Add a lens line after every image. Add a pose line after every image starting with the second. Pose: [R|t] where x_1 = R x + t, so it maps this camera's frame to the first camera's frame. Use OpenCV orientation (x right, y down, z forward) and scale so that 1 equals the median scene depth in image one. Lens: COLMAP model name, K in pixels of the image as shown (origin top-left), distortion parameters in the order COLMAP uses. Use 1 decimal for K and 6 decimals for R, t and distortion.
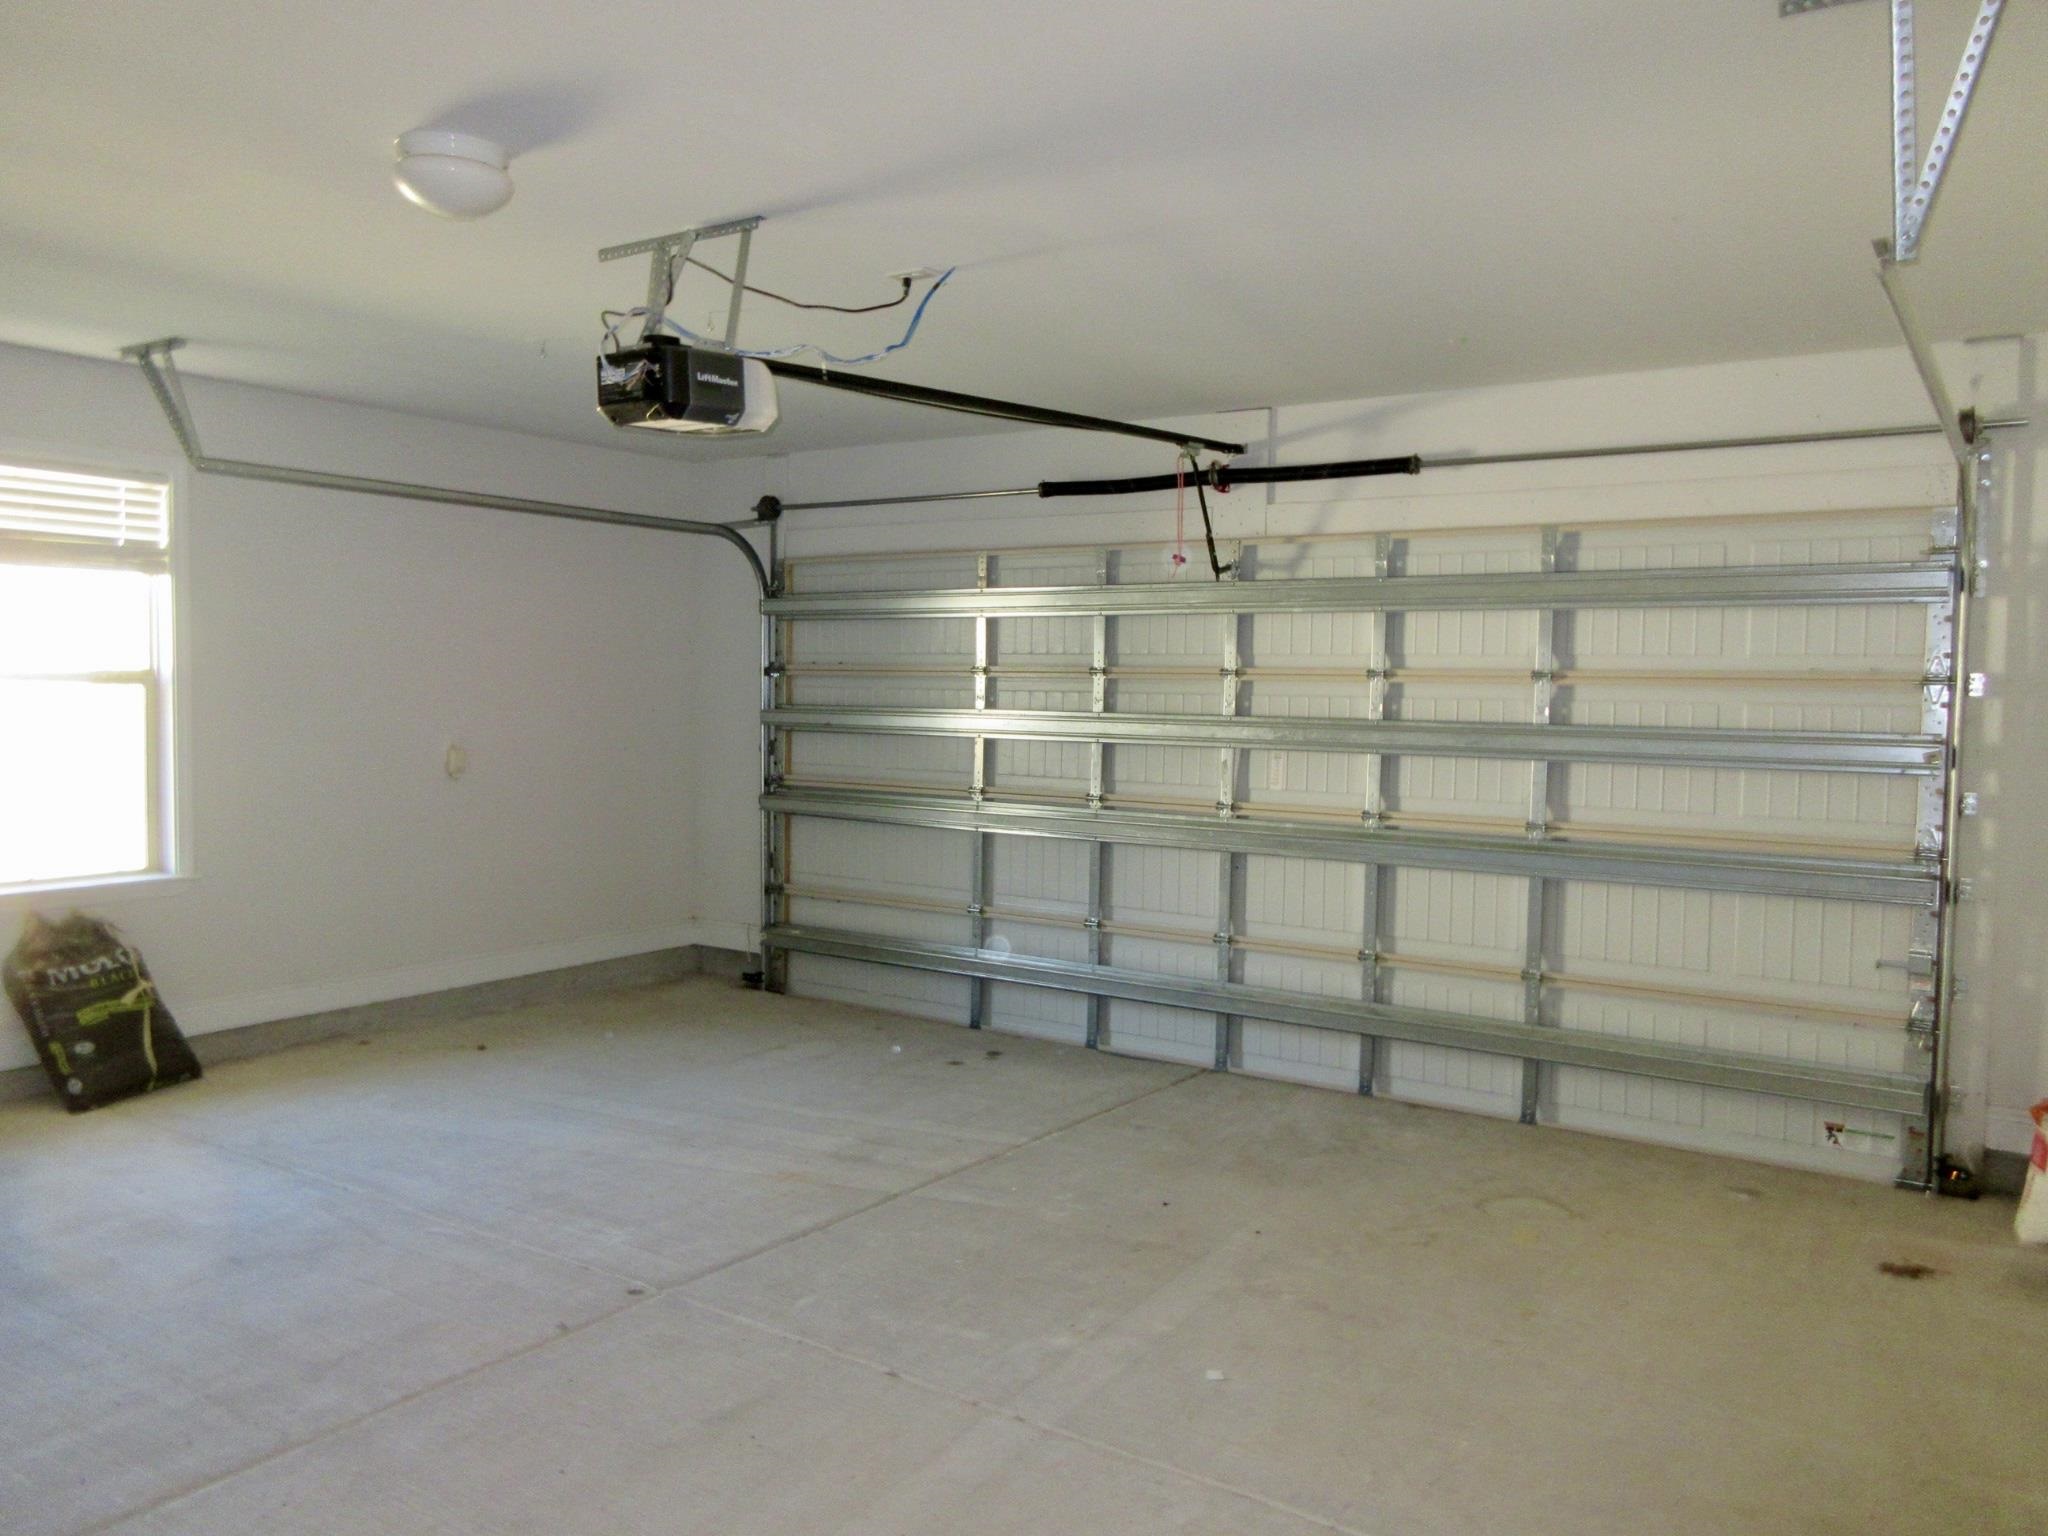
lens RADIAL K [[1533.5, 0, 1024.3], [0, 1533.5, 767.0], [0, 0, 1]] dist [0.009096, 0.001291]
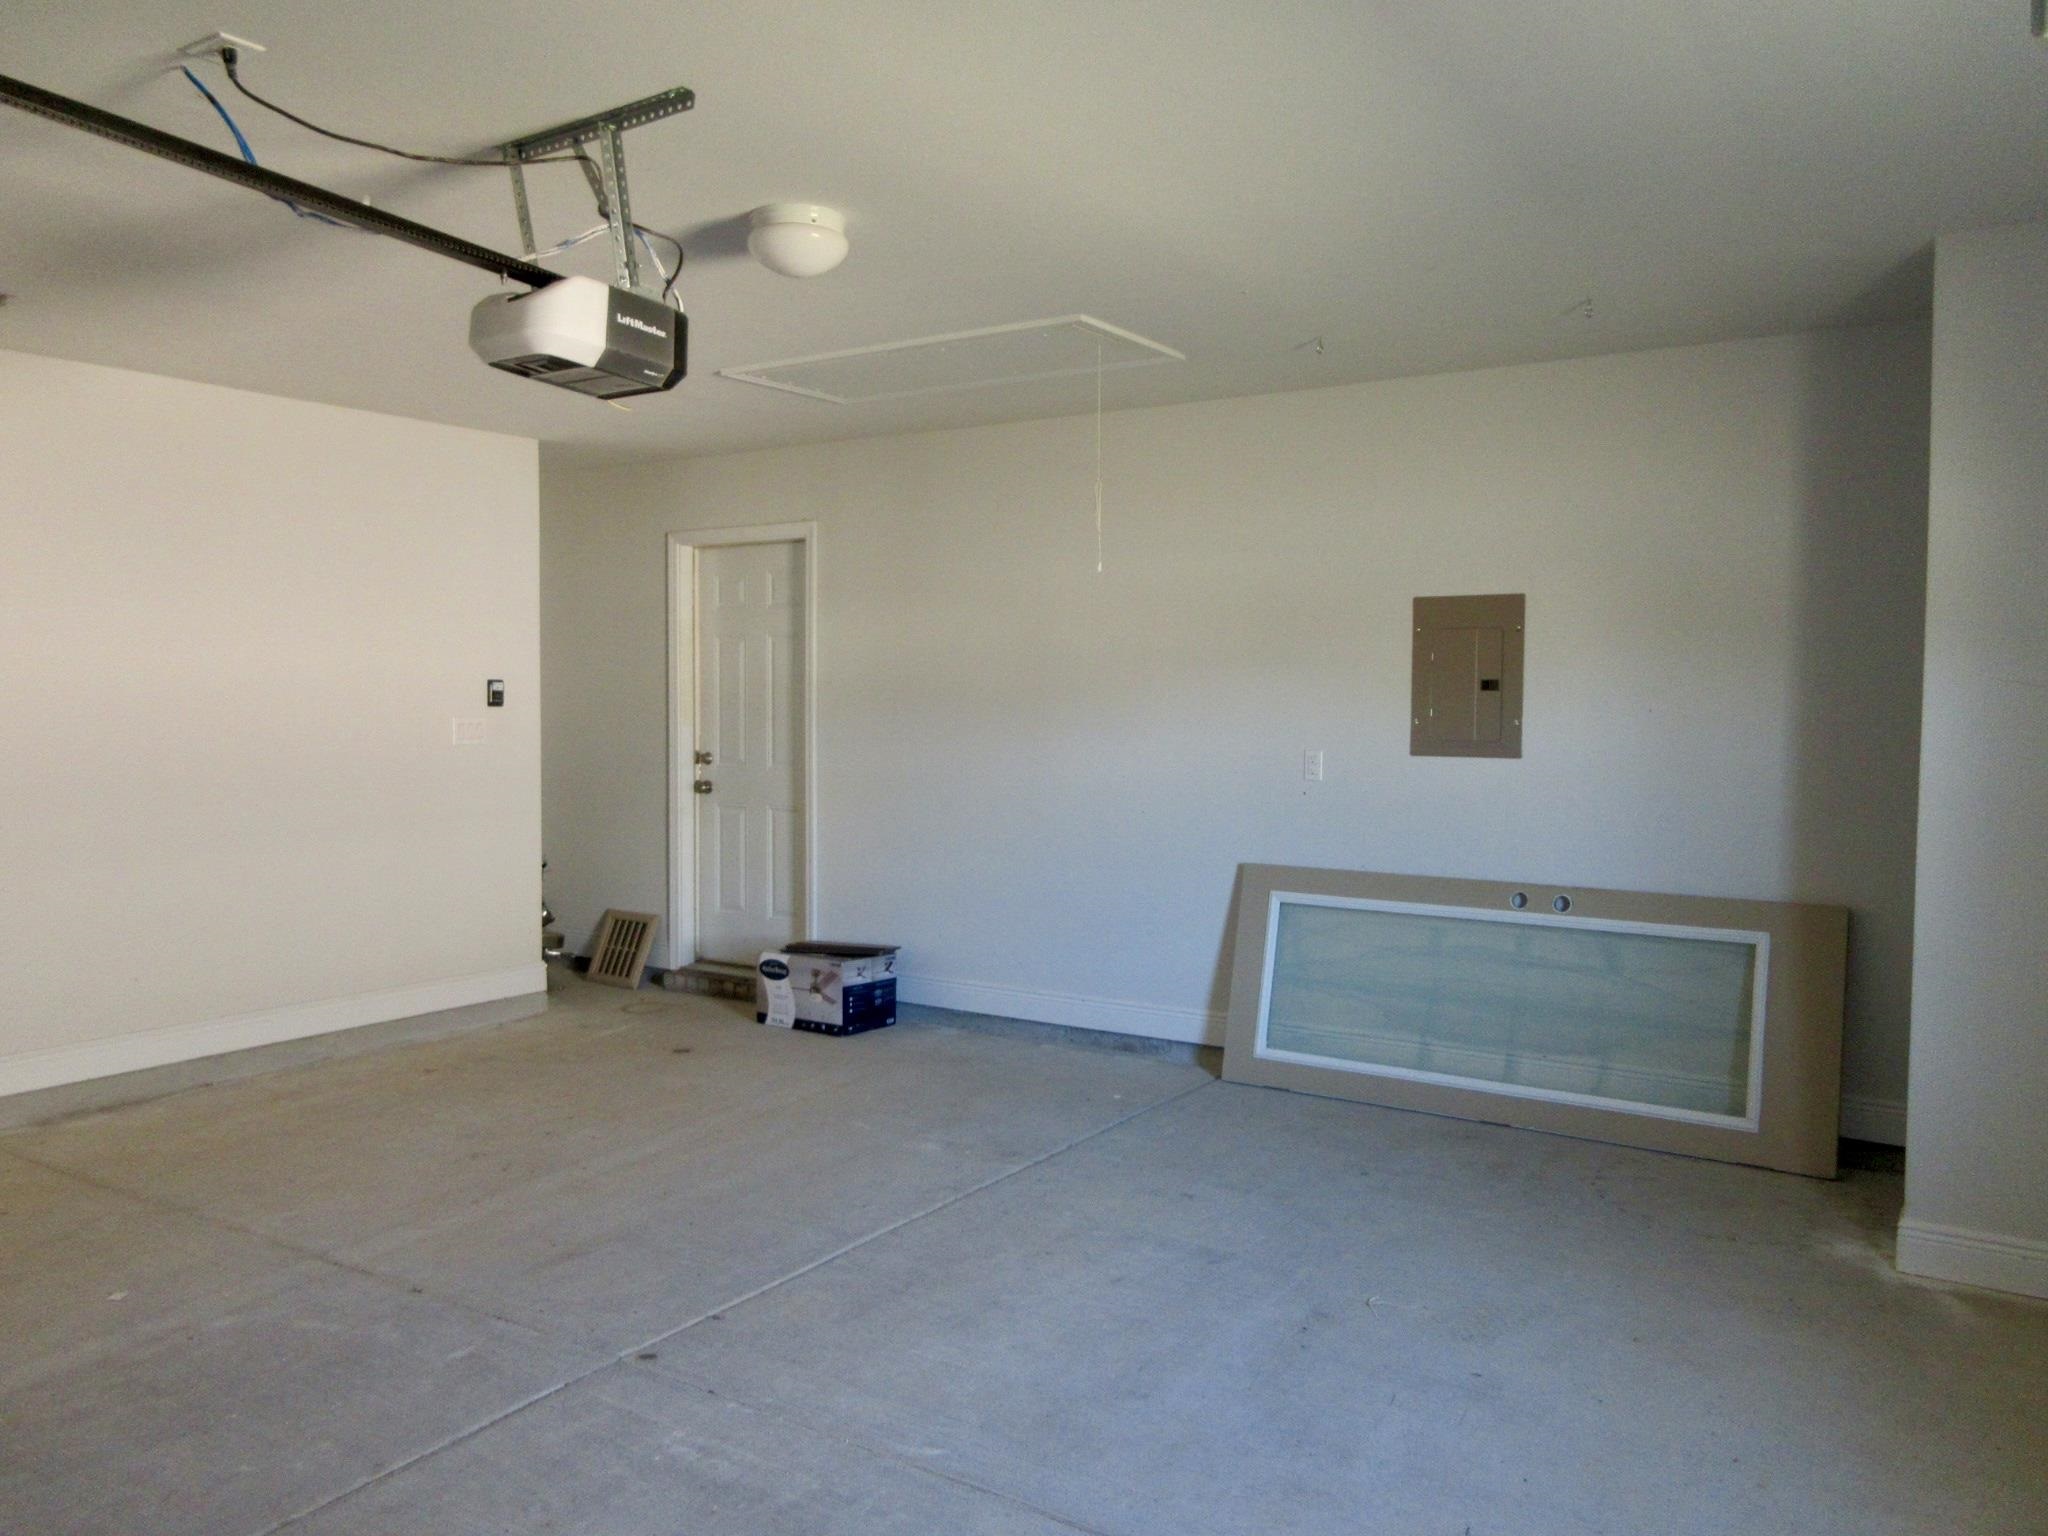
lens RADIAL K [[1533.5, 0, 1023.1], [0, 1533.5, 769.6], [0, 0, 1]] dist [0.009096, 0.001291]
pose [[-0.999556, -0.023378, -0.018476, -0.442306], [-0.025247, 0.993783, 0.108431, -0.104429], [0.015826, 0.108849, -0.993932, 1.833461]]
